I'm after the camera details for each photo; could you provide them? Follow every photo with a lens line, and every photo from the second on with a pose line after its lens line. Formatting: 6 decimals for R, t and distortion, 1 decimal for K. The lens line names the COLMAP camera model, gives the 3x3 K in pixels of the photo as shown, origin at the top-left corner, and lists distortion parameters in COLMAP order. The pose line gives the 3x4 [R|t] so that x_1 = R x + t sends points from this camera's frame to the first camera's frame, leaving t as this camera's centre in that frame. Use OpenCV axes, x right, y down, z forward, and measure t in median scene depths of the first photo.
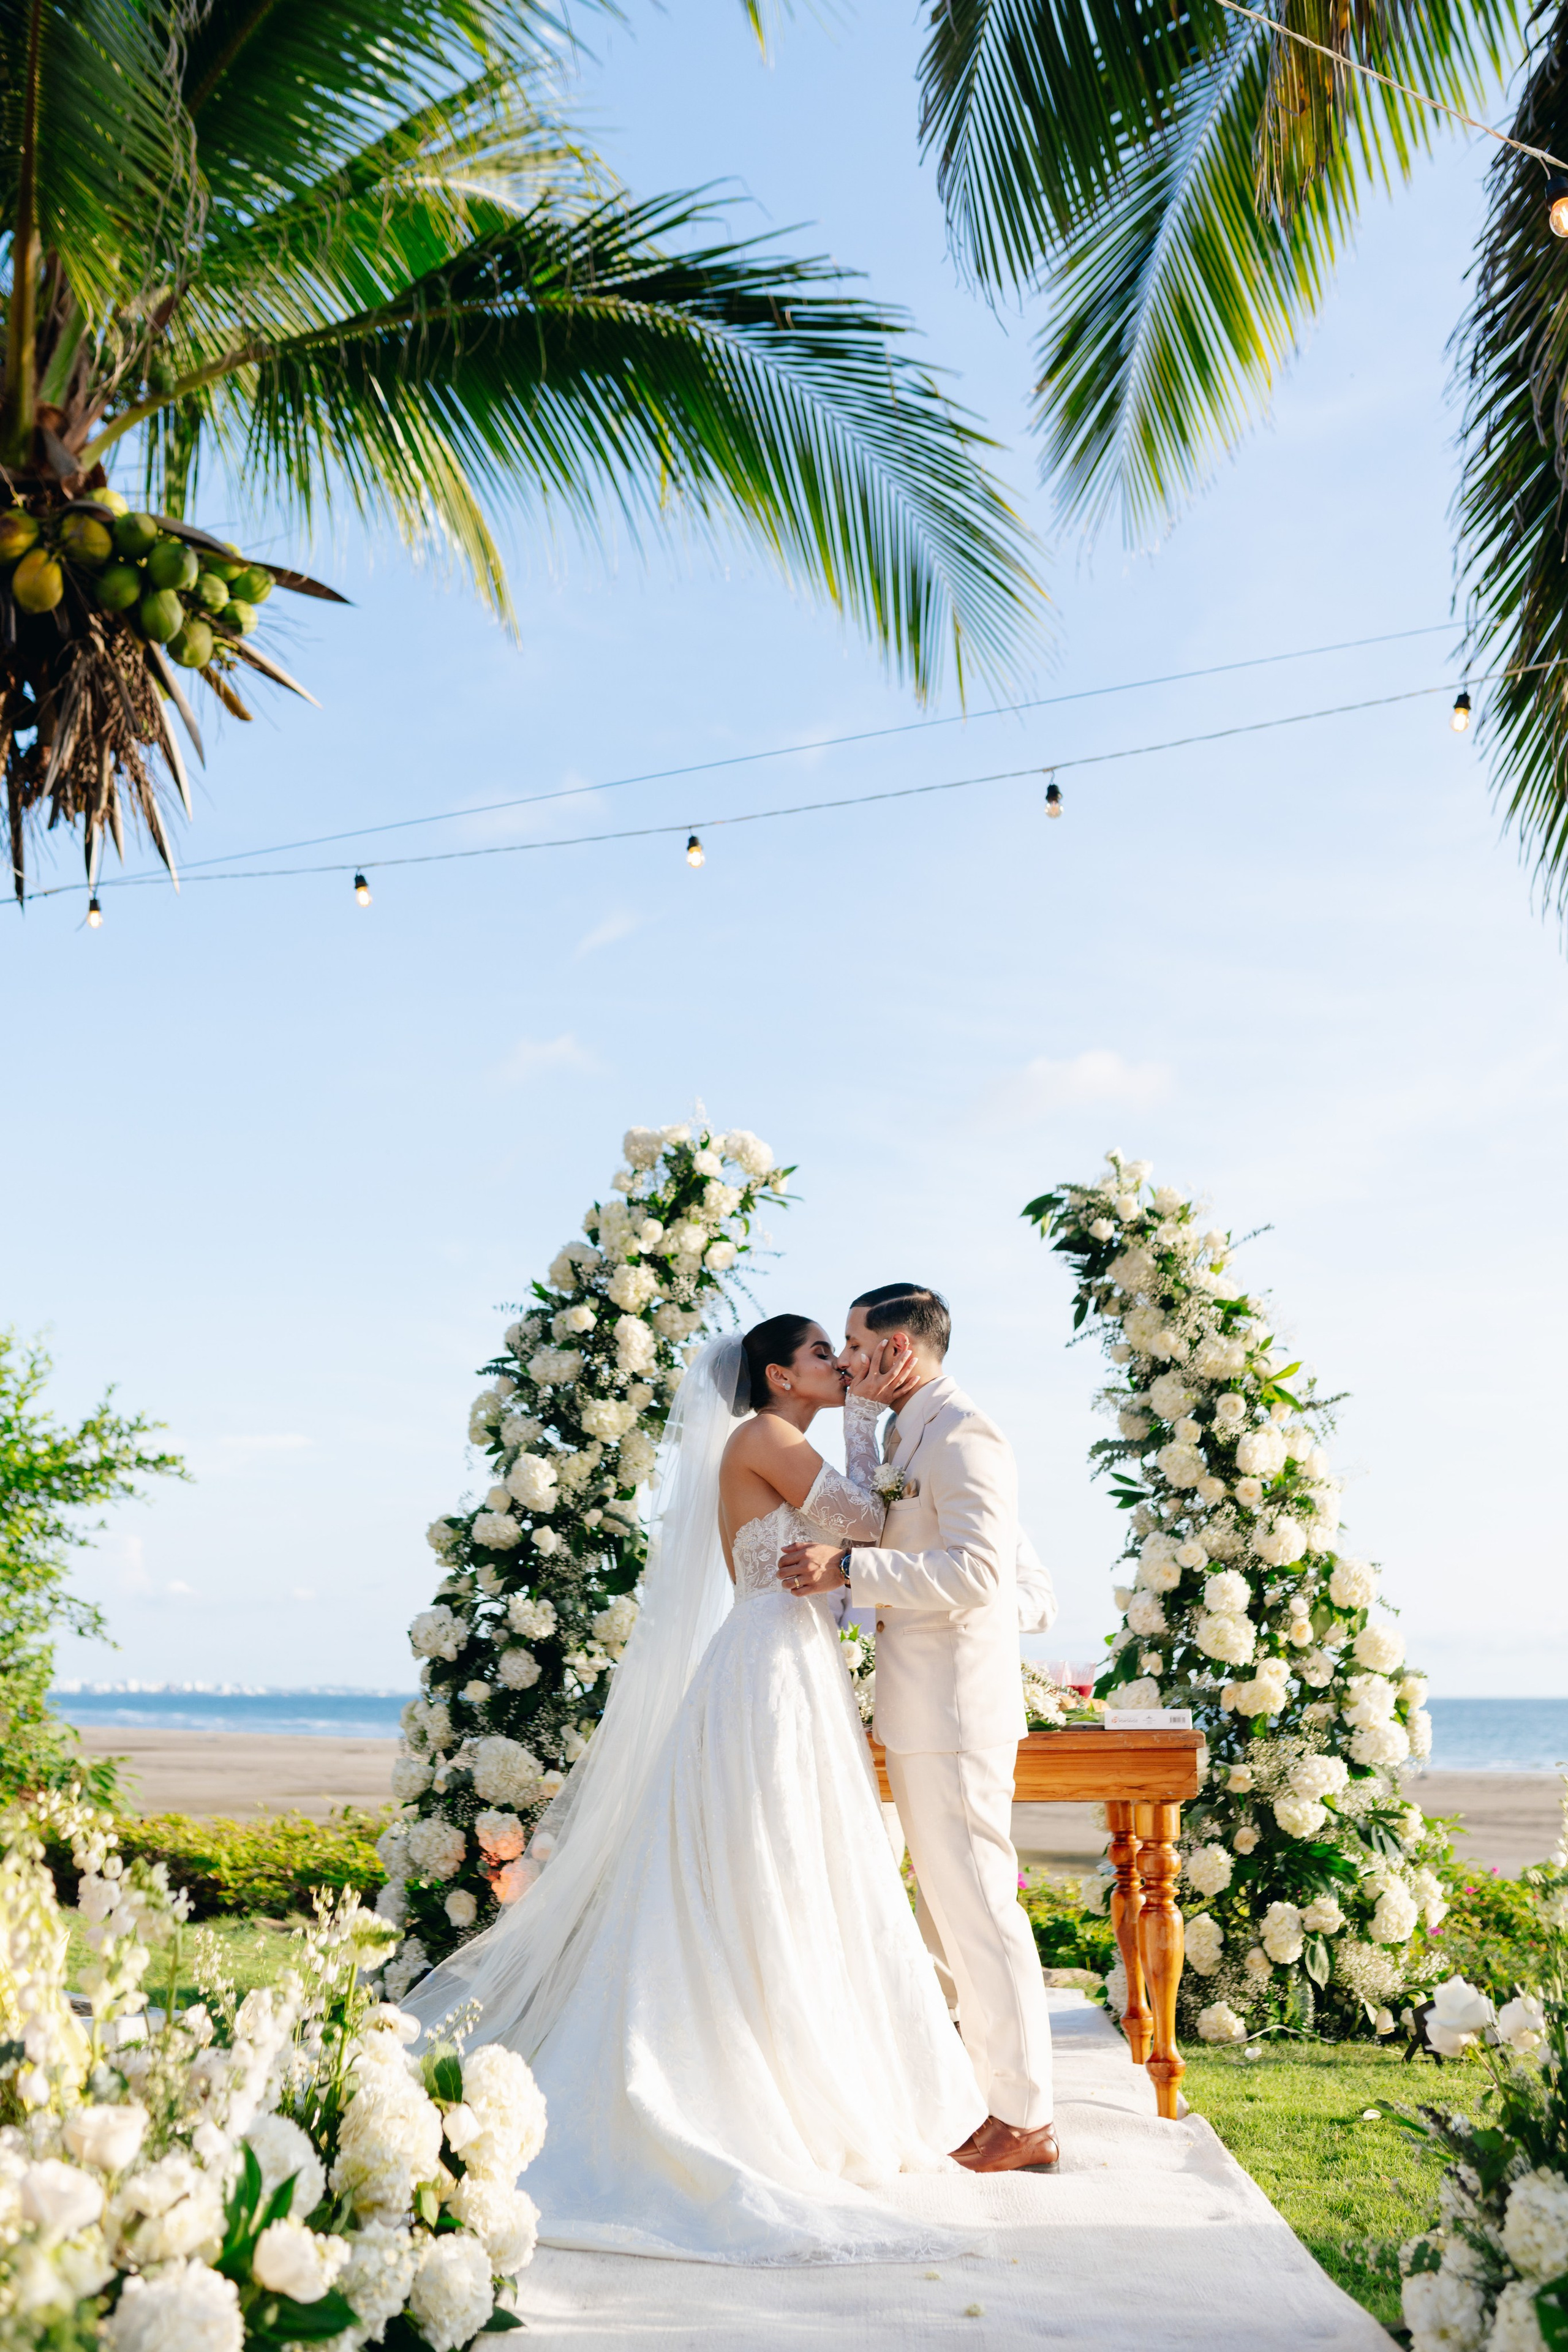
lens RADIAL K [[2337.3, 0, 725.7], [0, 2337.3, 1104.6], [0, 0, 1]] dist [-0.059319, 0.048687]
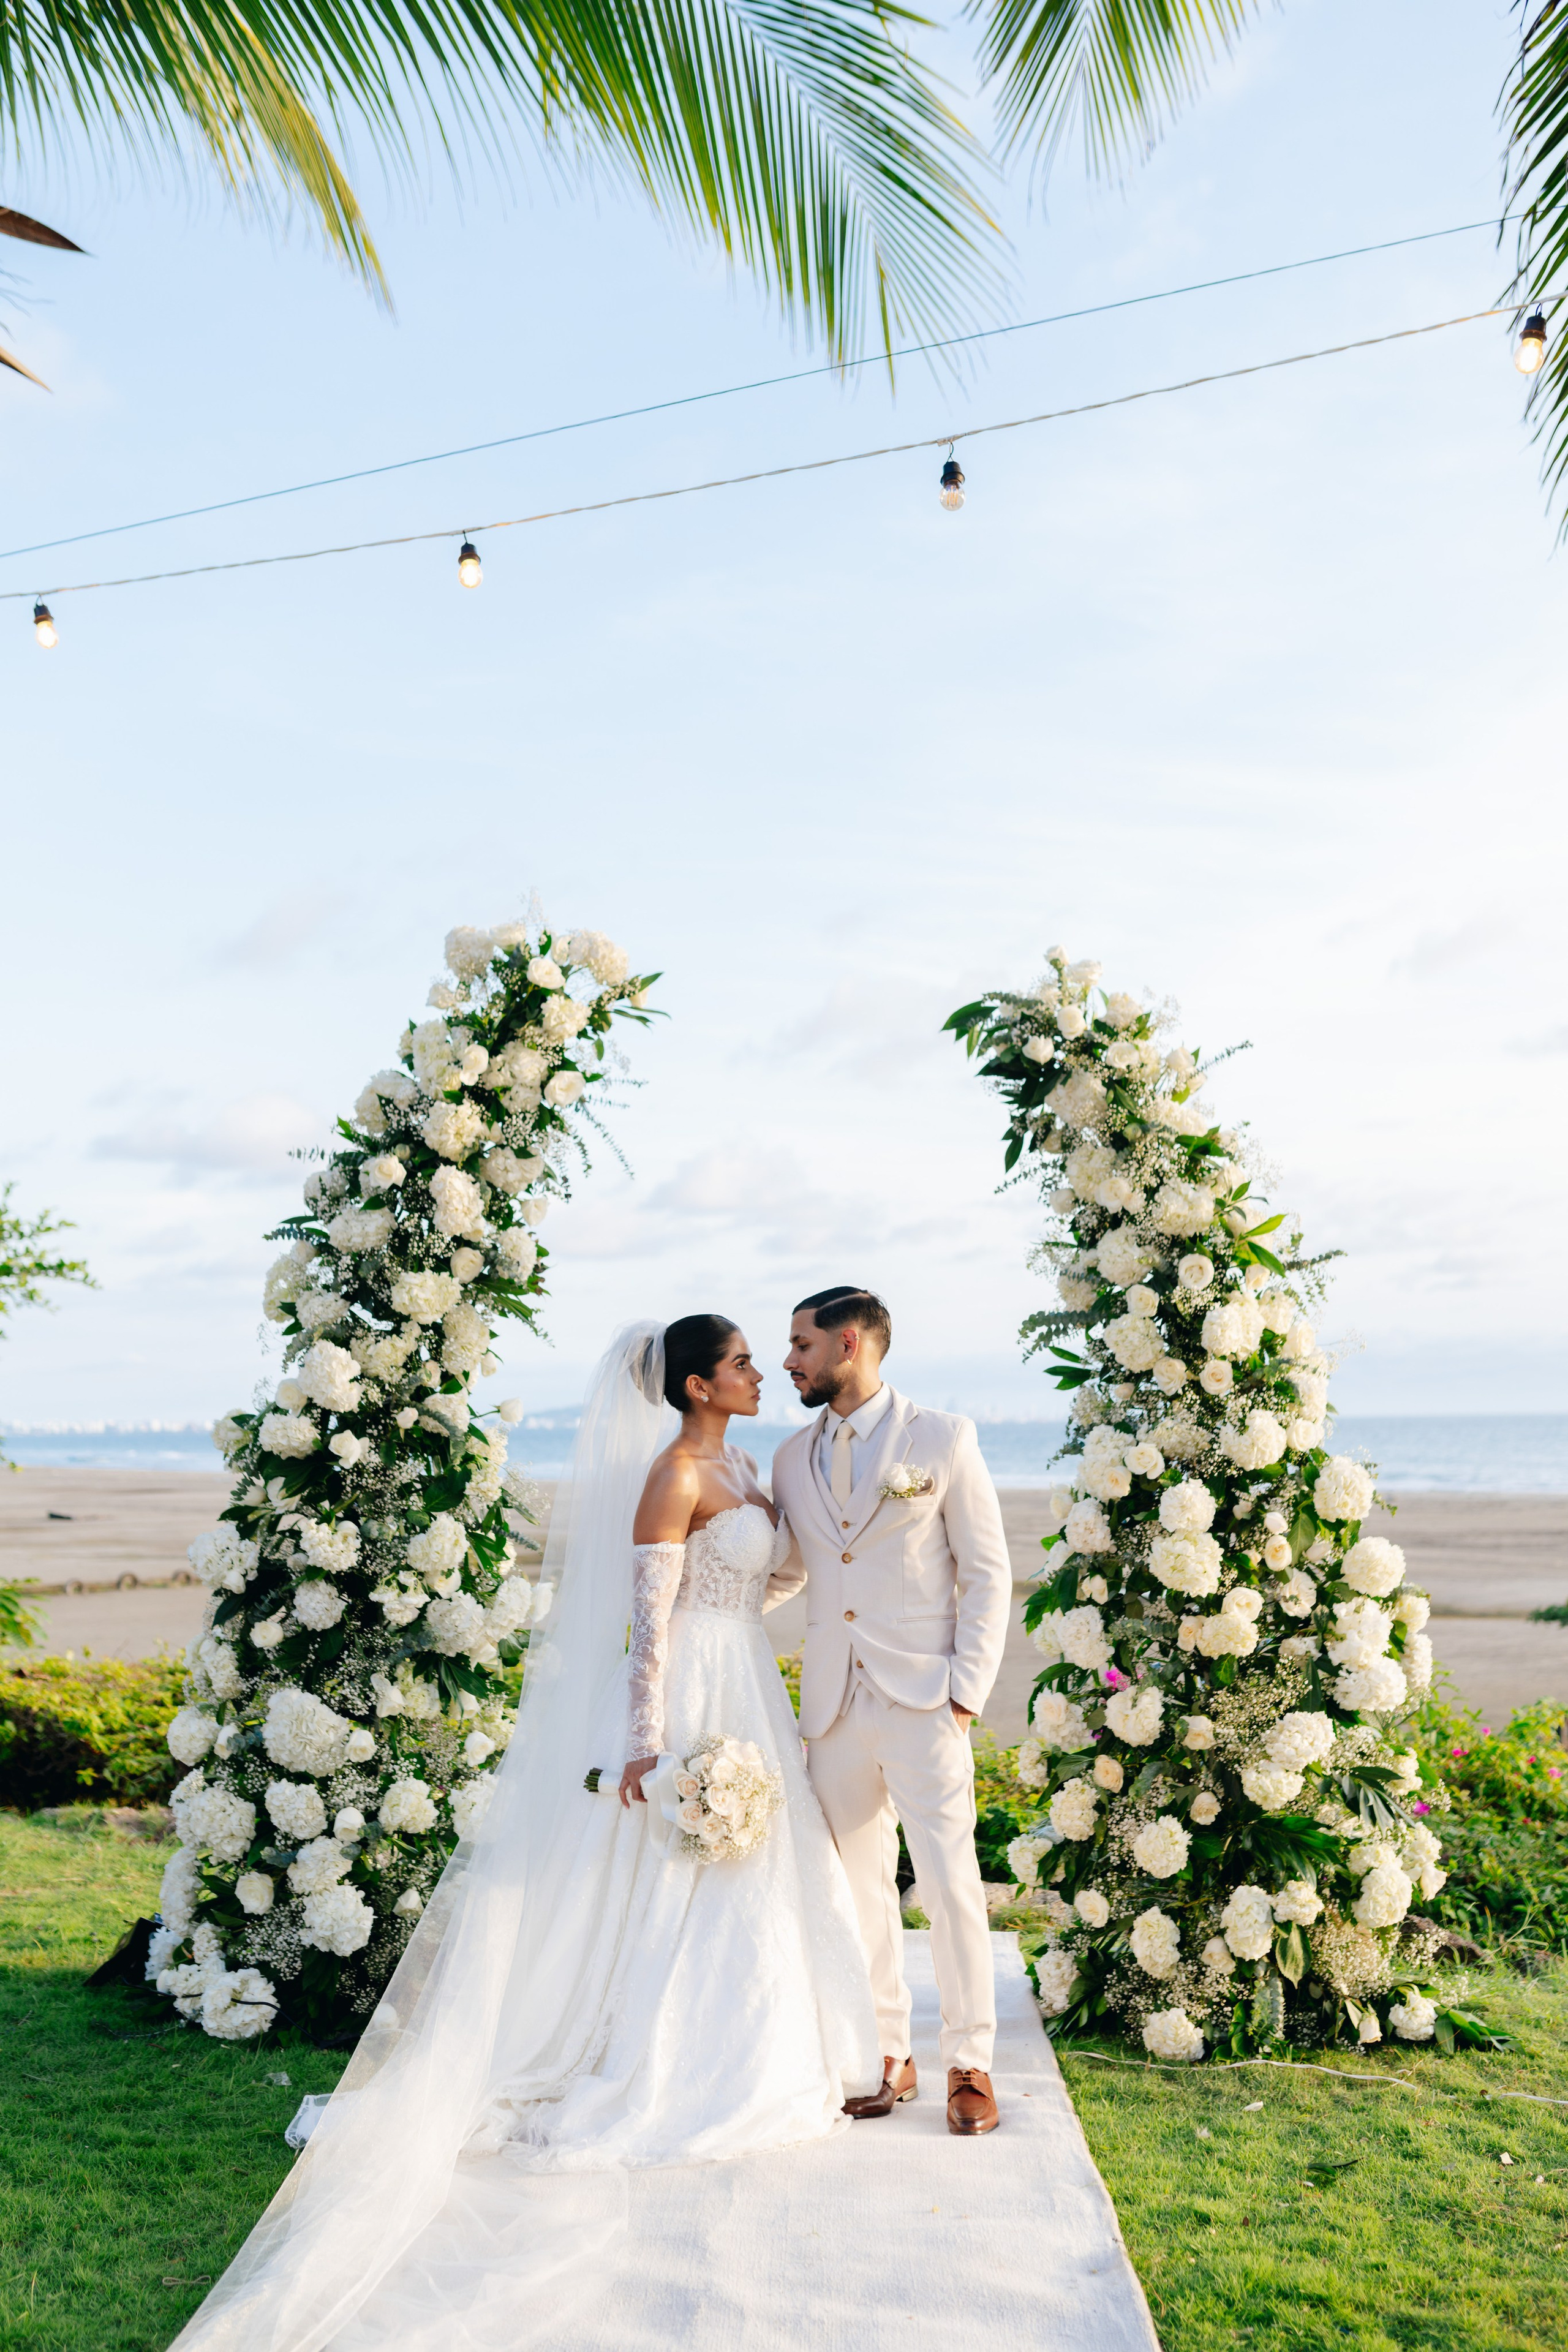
lens RADIAL K [[2328.2, 0, 785.6], [0, 2328.2, 1187.7], [0, 0, 1]] dist [-0.082304, 0.146135]
pose [[0.999421, -0.015253, 0.030401, 0.050937], [0.010770, 0.989735, 0.142506, -0.014801], [-0.032263, -0.142096, 0.989327, 0.213040]]
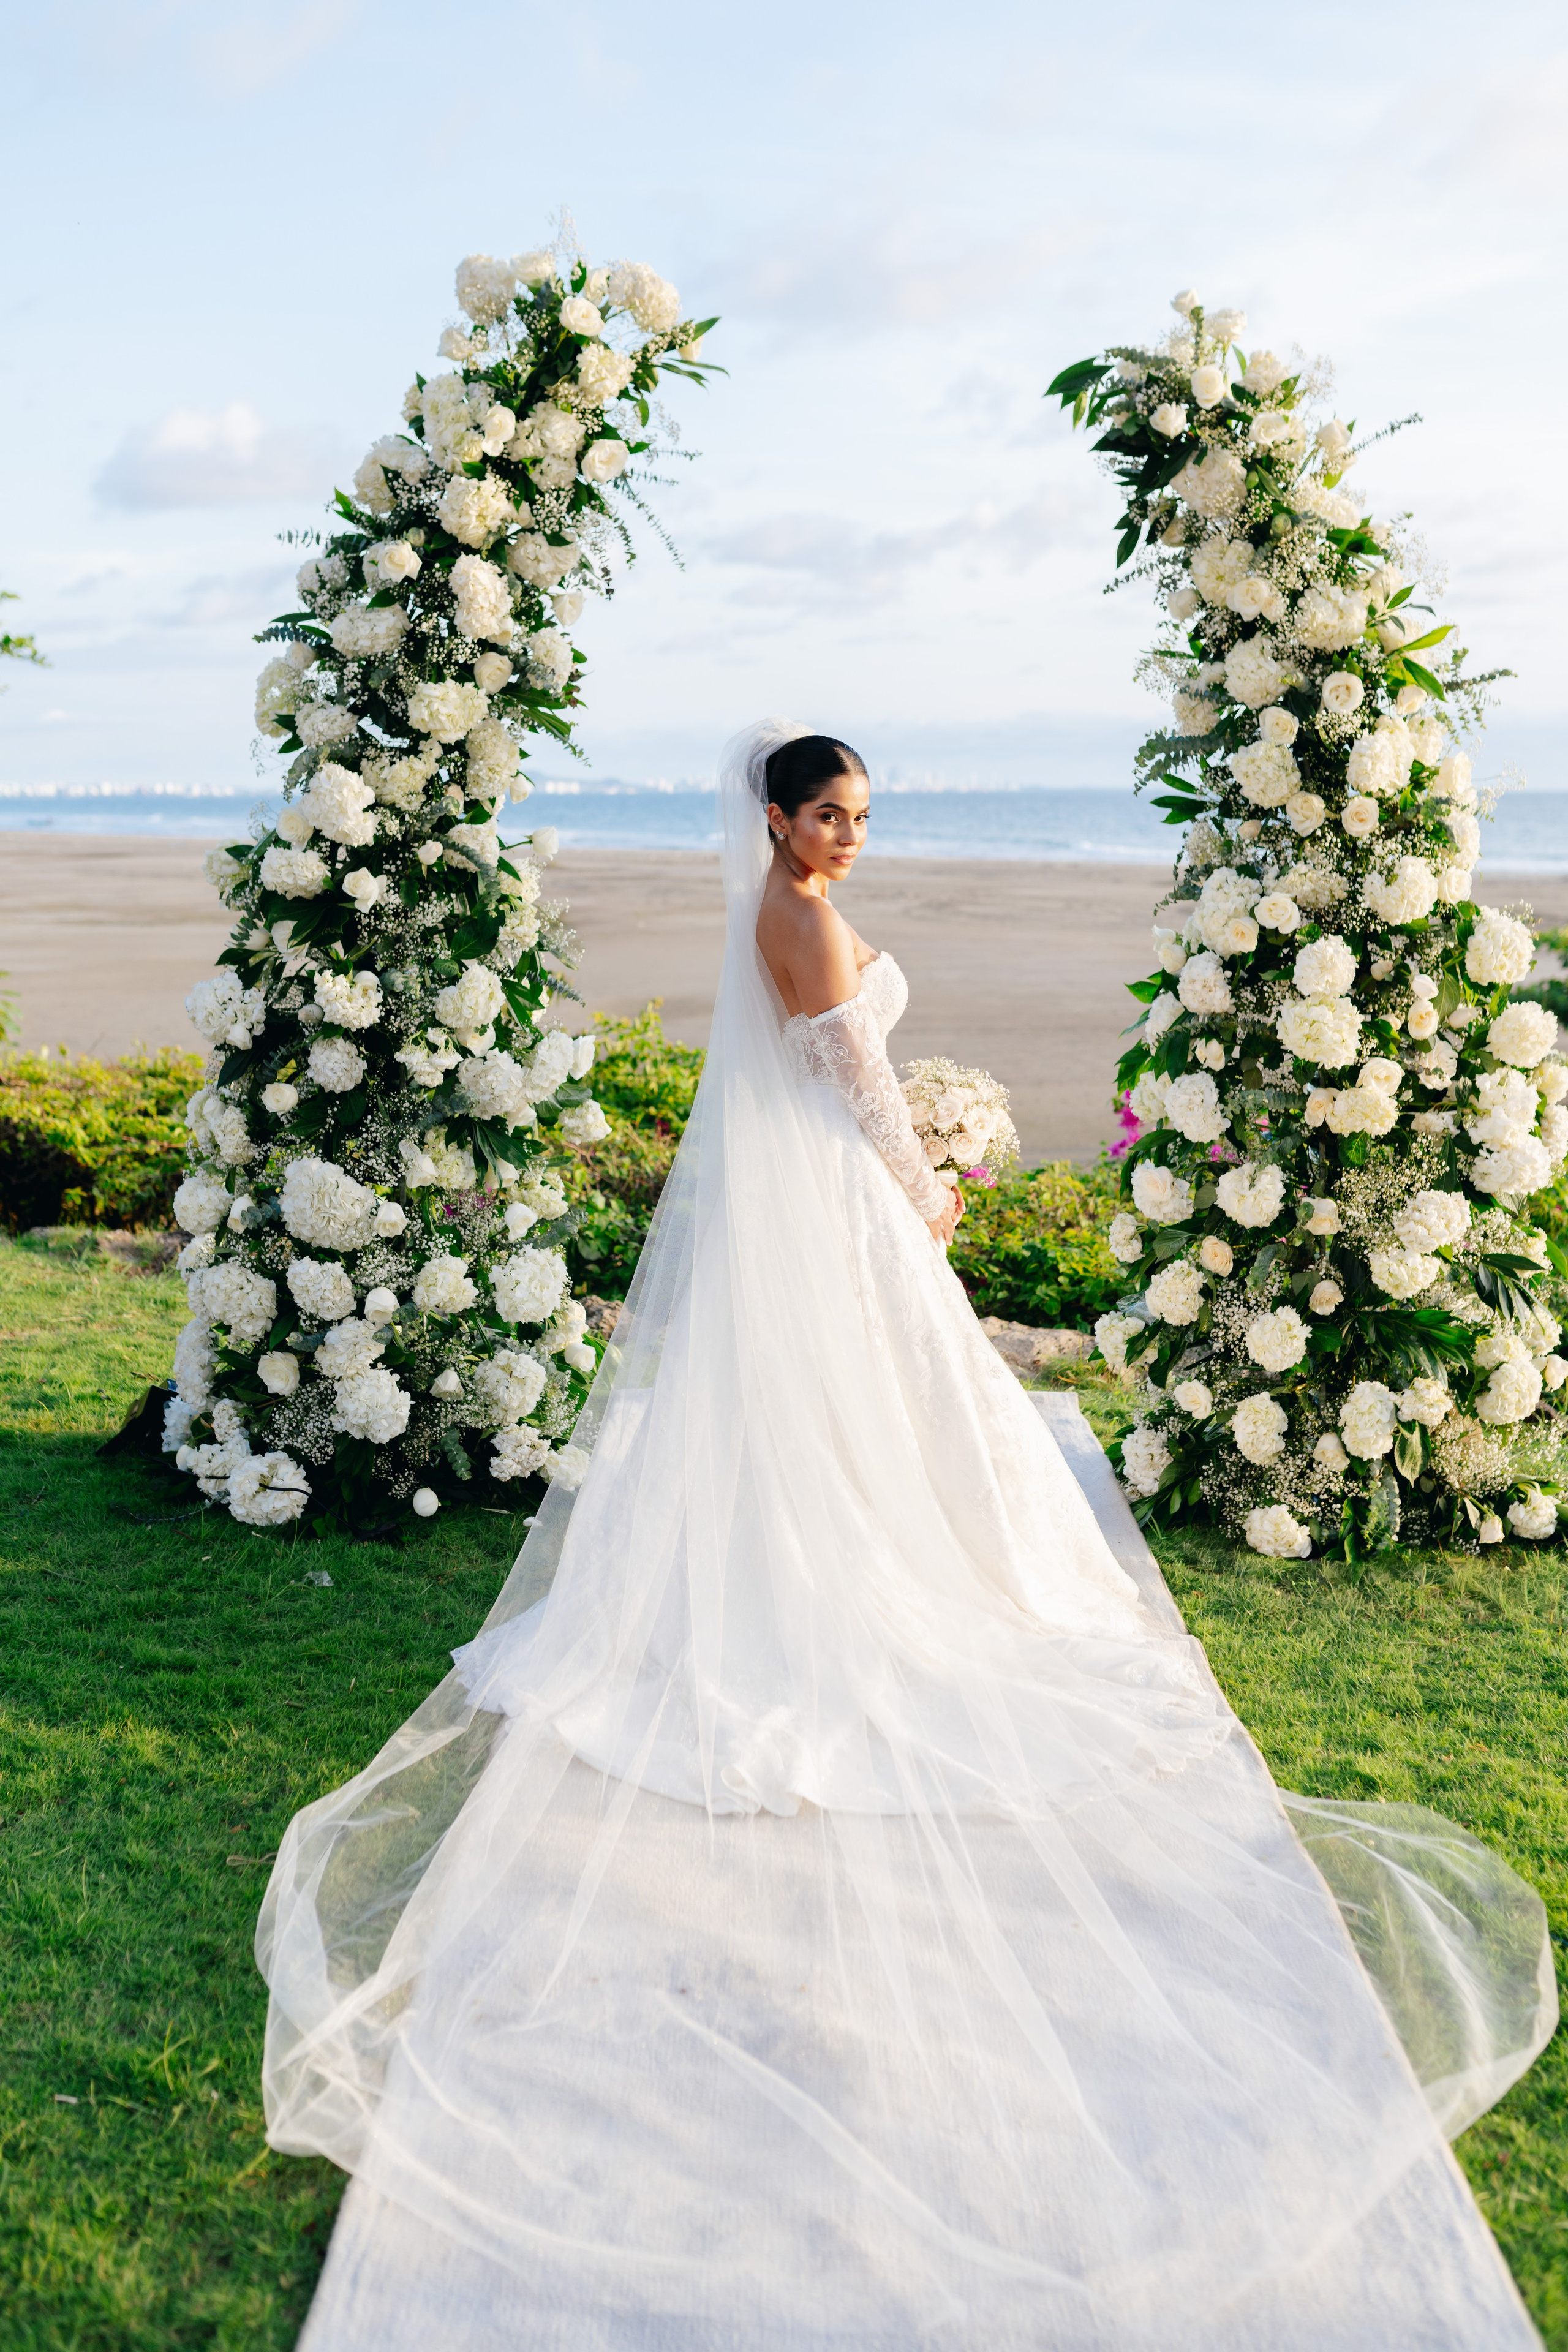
lens RADIAL K [[2295.6, 0, 772.8], [0, 2295.6, 1190.7], [0, 0, 1]] dist [-0.053273, 0.021652]
pose [[0.999016, -0.016205, 0.041291, 0.016254], [-0.001856, 0.914791, 0.403923, -0.008980], [-0.044319, -0.403602, 0.913861, 0.323664]]
